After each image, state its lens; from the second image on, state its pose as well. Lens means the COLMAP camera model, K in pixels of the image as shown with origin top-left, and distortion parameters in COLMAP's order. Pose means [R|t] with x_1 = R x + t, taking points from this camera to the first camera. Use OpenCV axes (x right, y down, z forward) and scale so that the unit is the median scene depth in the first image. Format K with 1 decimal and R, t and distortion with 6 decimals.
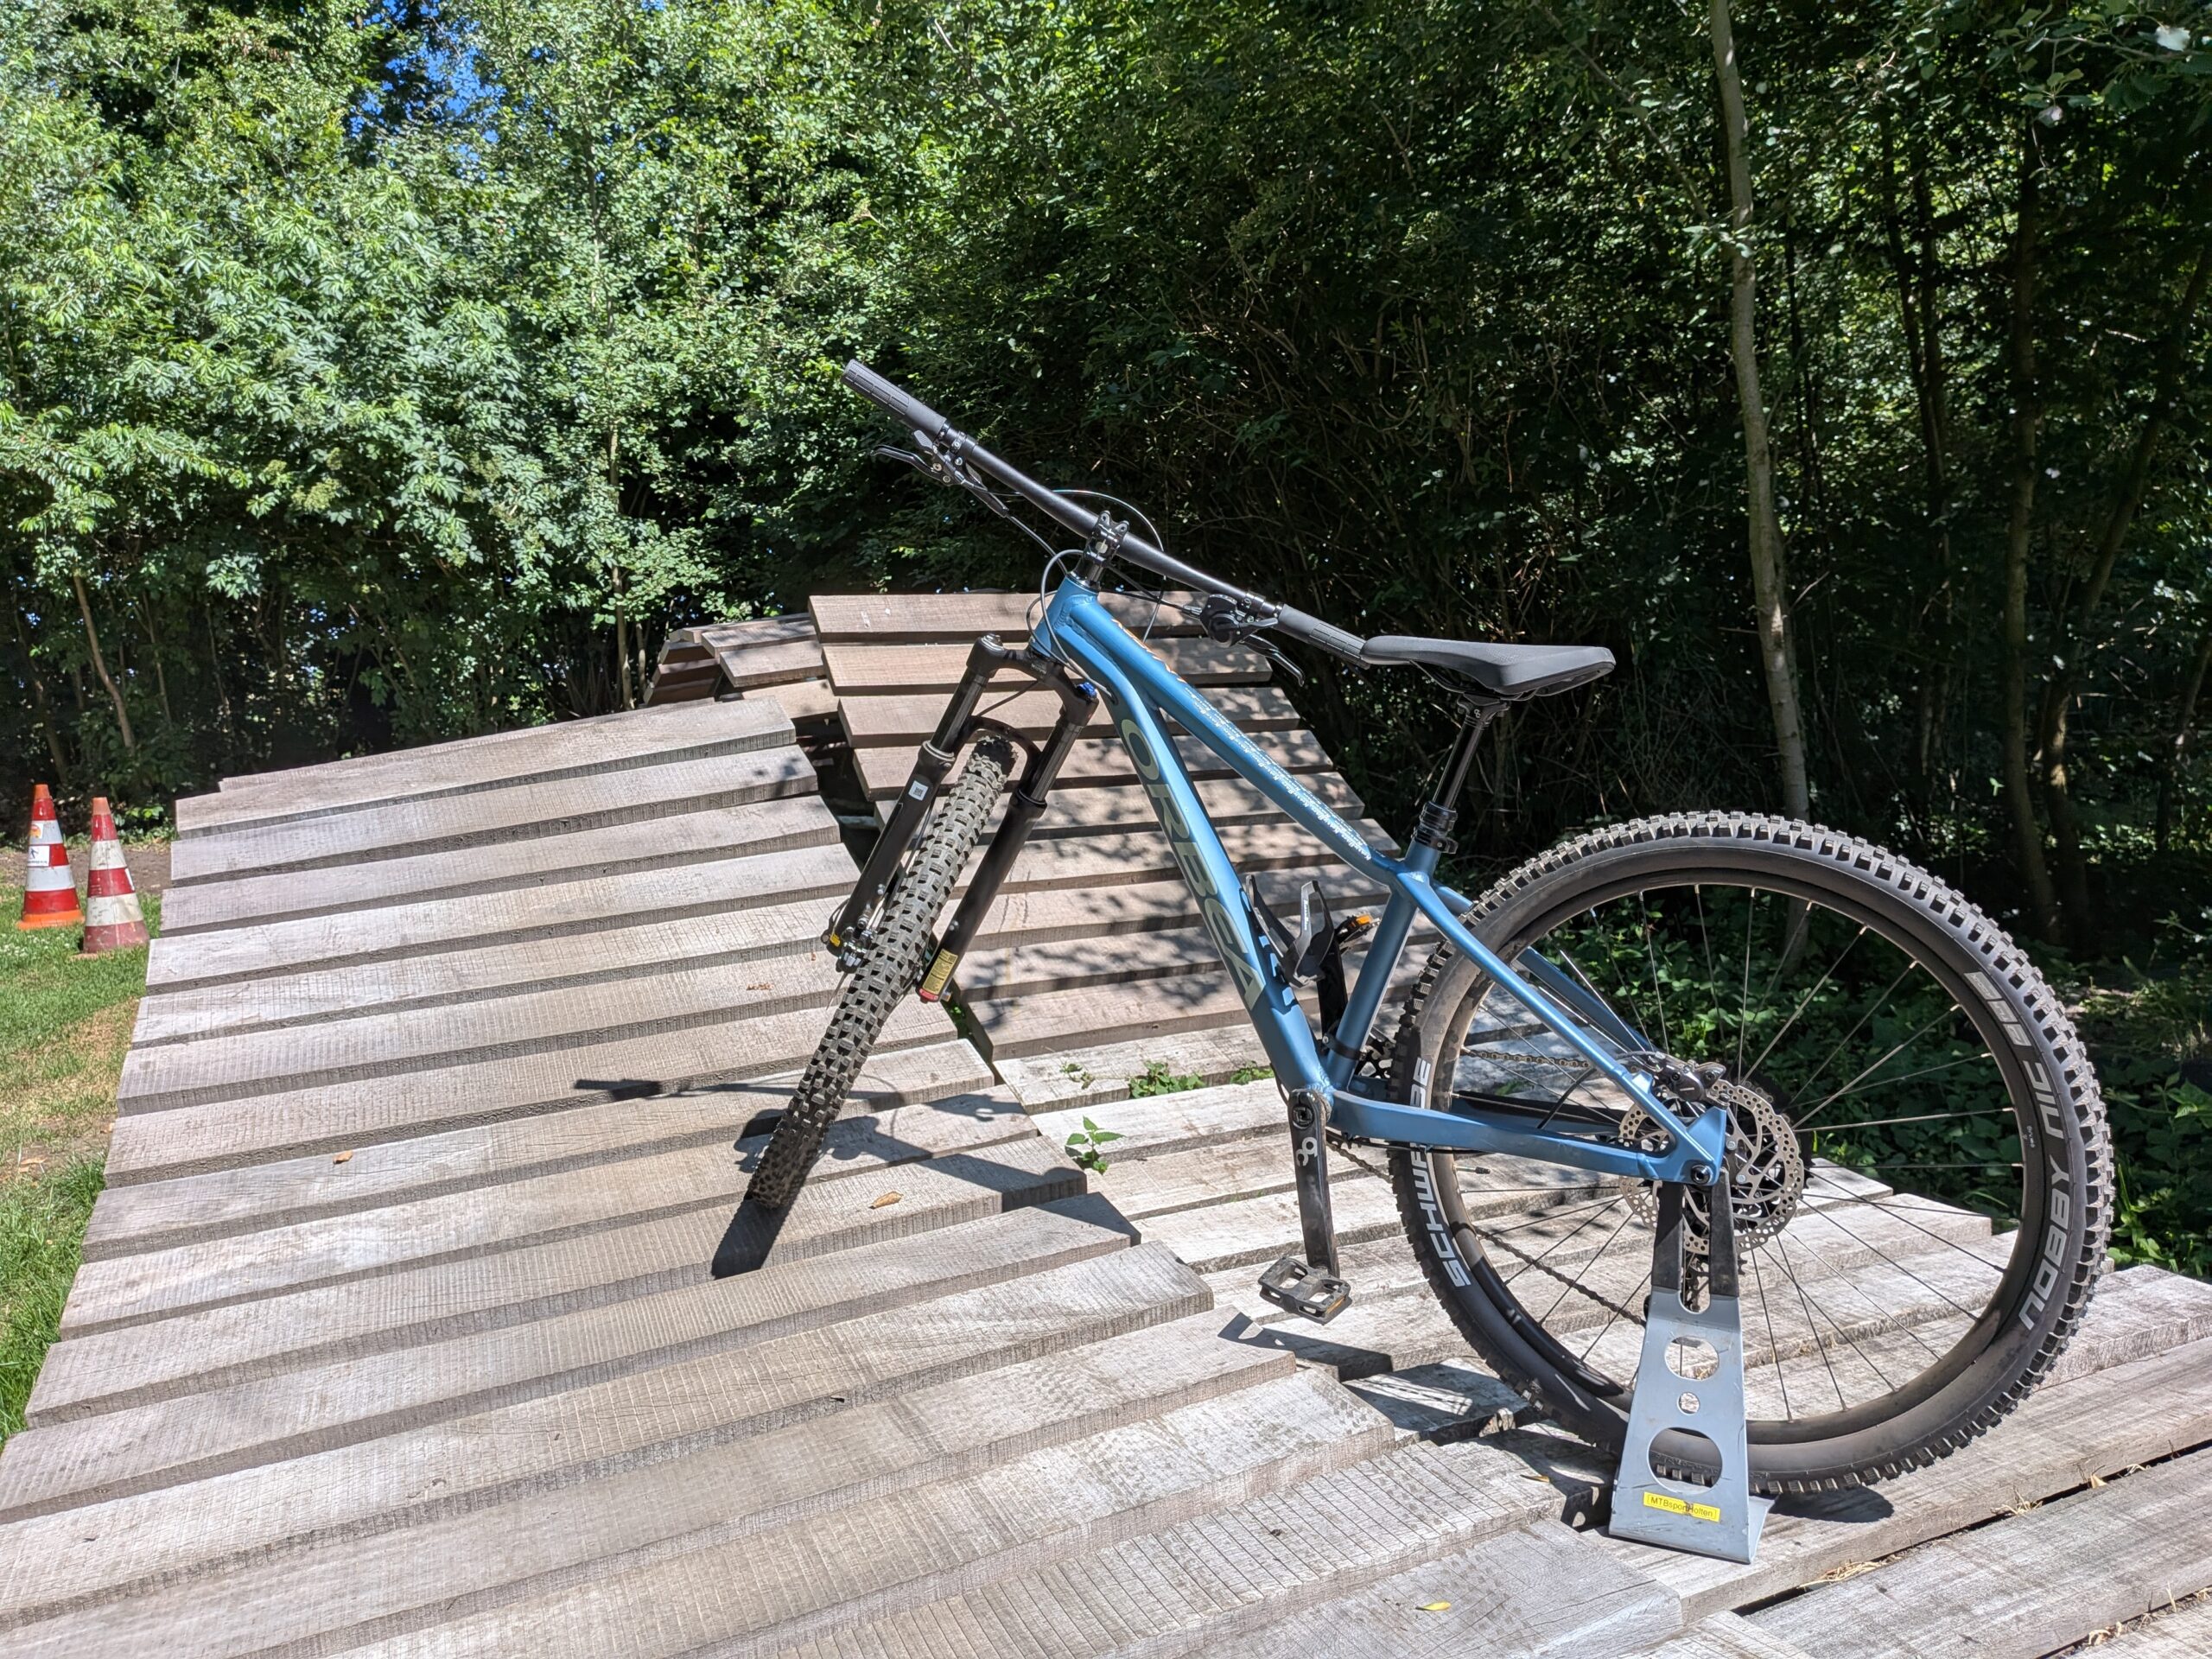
lens RADIAL K [[1722.0, 0, 1115.1], [0, 1722.0, 829.8], [0, 0, 1]] dist [0.042826, -0.085534]
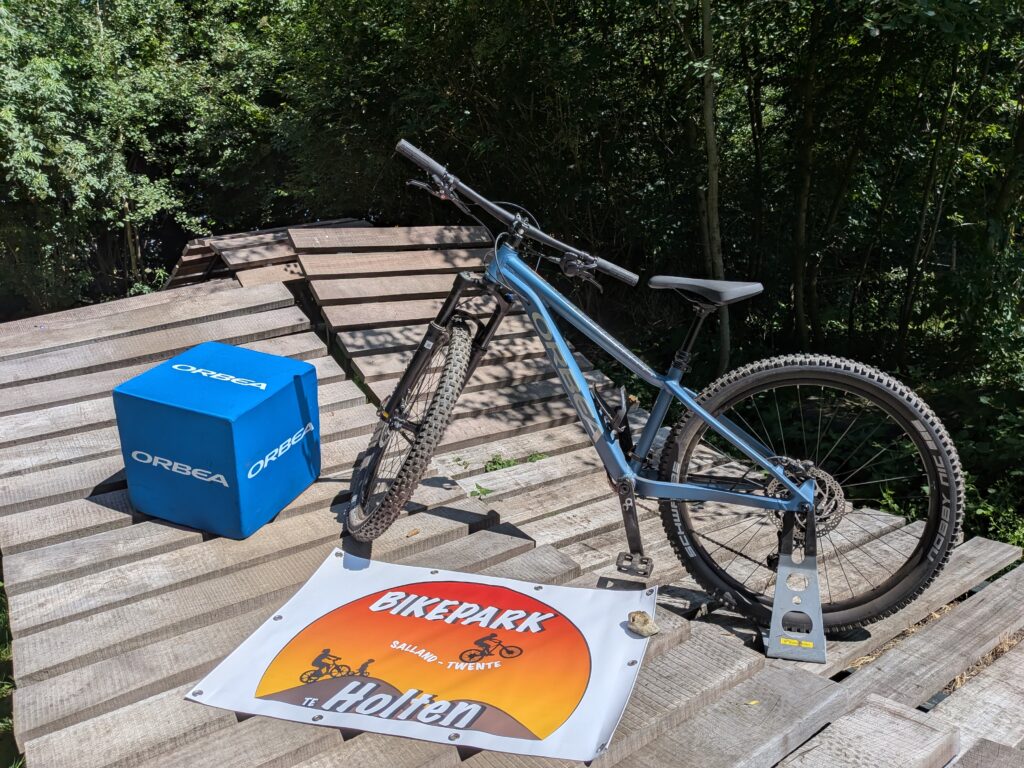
lens RADIAL K [[797.2, 0, 515.0], [0, 797.2, 387.6], [0, 0, 1]] dist [0.042826, -0.085534]
pose [[0.977417, -0.037385, 0.207988, -0.233227], [0.018369, 0.995532, 0.092621, -0.063490], [-0.210522, -0.086709, 0.973736, 0.017125]]
